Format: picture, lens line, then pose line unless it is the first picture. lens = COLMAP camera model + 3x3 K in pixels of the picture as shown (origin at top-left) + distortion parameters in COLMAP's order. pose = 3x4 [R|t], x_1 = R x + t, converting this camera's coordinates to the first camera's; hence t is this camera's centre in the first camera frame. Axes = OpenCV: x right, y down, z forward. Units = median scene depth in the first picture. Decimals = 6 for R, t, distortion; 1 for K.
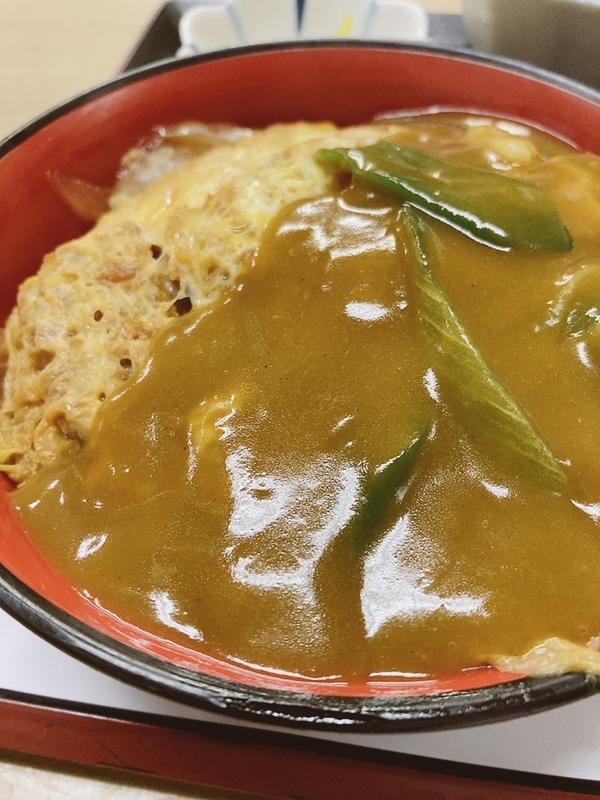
lens RADIAL K [[688.8, 0, 290.7], [0, 688.8, 399.5], [0, 0, 1]] dist [-0.034883, -0.003772]
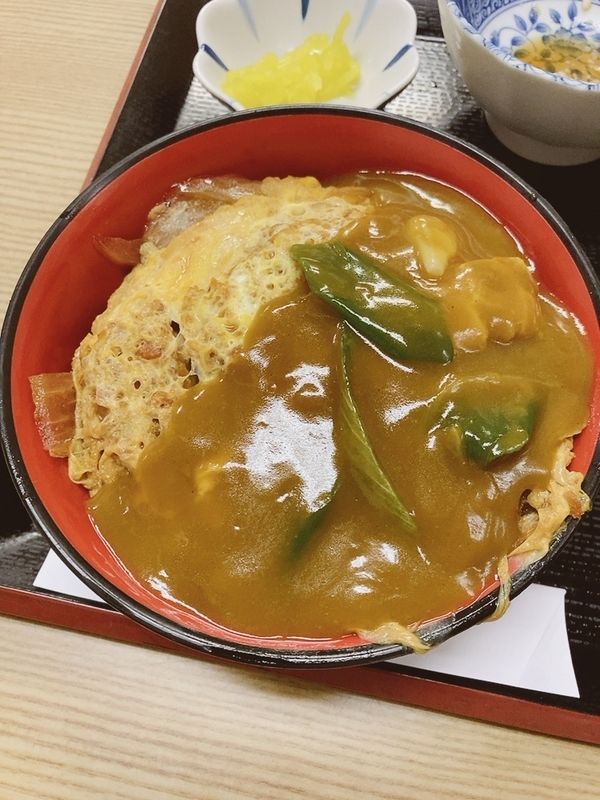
lens RADIAL K [[676.8, 0, 297.8], [0, 676.8, 395.8], [0, 0, 1]] dist [0.001983, -0.005137]
pose [[0.999178, 0.033382, -0.022978, 0.106566], [-0.027039, 0.971479, 0.235580, -0.457373], [0.030187, -0.234765, 0.971583, -0.437618]]
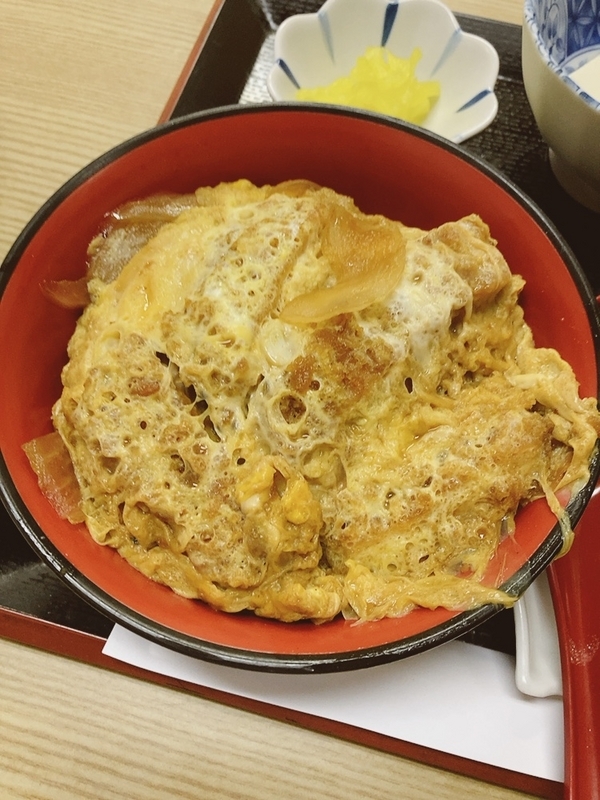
lens RADIAL K [[667.1, 0, 306.5], [0, 667.1, 402.5], [0, 0, 1]] dist [0.013529, -0.006091]
pose [[0.964416, -0.212113, 0.157826, -0.163066], [0.169214, 0.953874, 0.247973, -0.449299], [-0.203145, -0.212443, 0.955824, -0.369359]]
